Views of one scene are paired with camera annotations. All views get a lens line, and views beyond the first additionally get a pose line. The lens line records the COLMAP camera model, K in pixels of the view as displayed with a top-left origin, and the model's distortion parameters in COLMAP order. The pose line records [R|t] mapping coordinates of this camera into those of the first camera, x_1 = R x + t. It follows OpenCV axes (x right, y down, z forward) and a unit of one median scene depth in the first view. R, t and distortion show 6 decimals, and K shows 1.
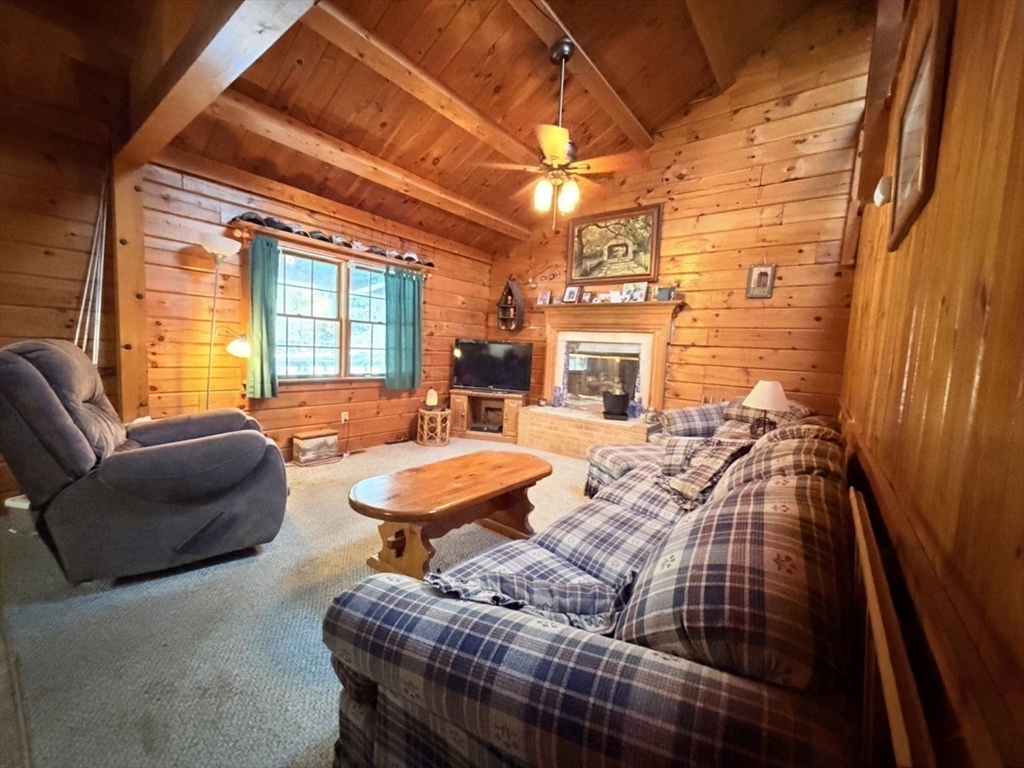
lens RADIAL K [[406.3, 0, 513.6], [0, 406.3, 384.0], [0, 0, 1]] dist [0.001056, 0.000104]
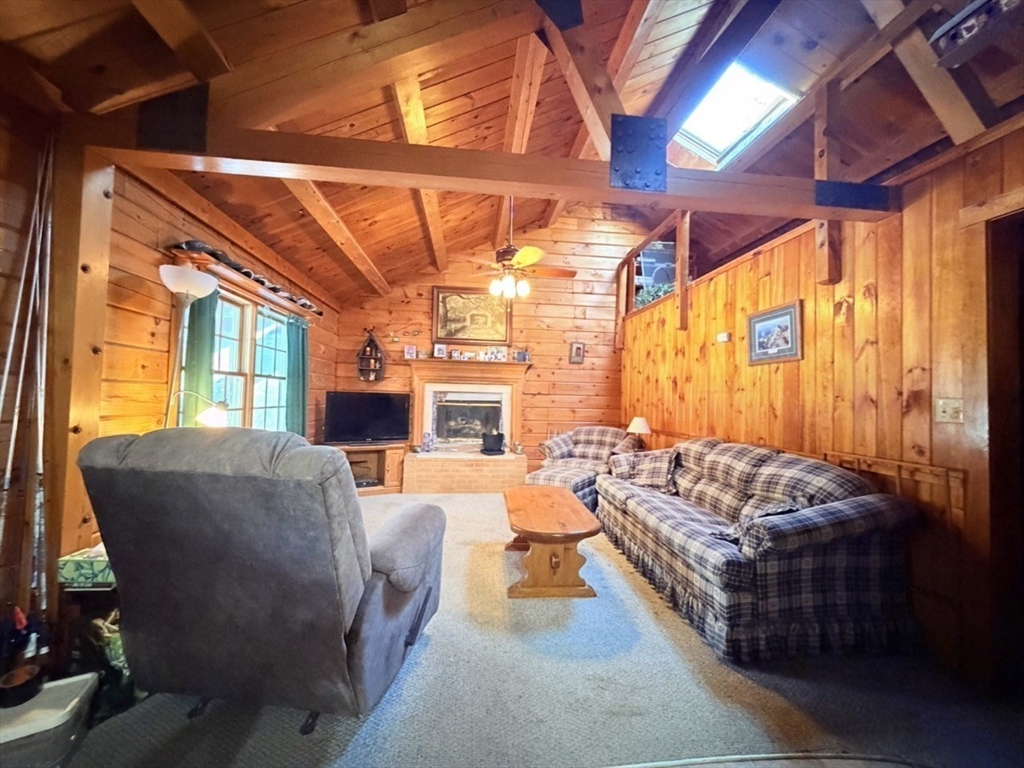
lens RADIAL K [[406.3, 0, 513.6], [0, 406.3, 384.0], [0, 0, 1]] dist [0.001056, 0.000104]
pose [[0.722158, -0.009850, 0.691658, -0.546937], [0.073850, 0.995282, -0.062933, -0.044105], [-0.687774, 0.096526, 0.719479, 0.047075]]
